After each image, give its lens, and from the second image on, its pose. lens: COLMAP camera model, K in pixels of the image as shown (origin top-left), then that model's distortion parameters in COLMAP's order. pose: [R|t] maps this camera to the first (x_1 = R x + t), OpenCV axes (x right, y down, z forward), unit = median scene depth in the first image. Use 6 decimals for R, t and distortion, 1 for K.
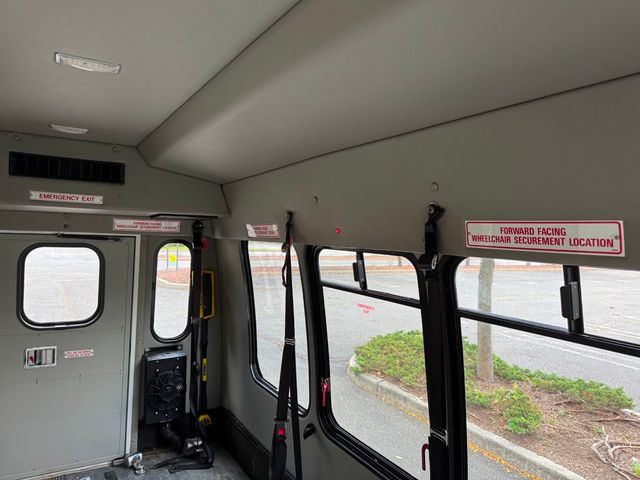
lens RADIAL K [[463.1, 0, 320.0], [0, 463.1, 240.0], [0, 0, 1]] dist [0.082300, -0.111698]
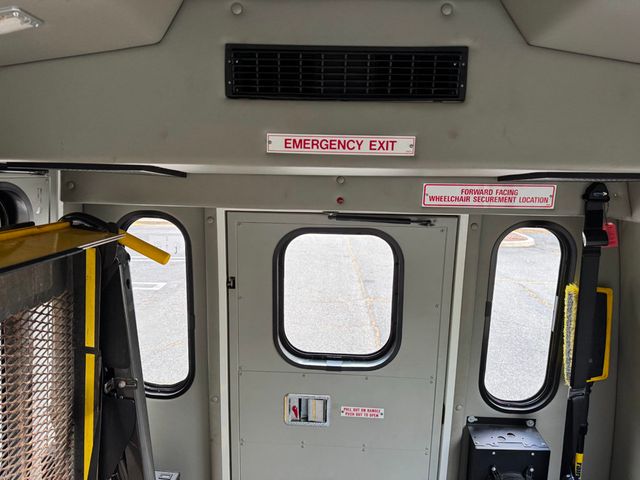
lens RADIAL K [[463.1, 0, 320.0], [0, 463.1, 240.0], [0, 0, 1]] dist [0.082300, -0.111698]
pose [[0.842786, 0.056480, -0.535277, -0.254241], [0.003476, 0.993888, 0.110343, -0.039748], [0.538237, -0.094856, 0.837438, 0.497916]]
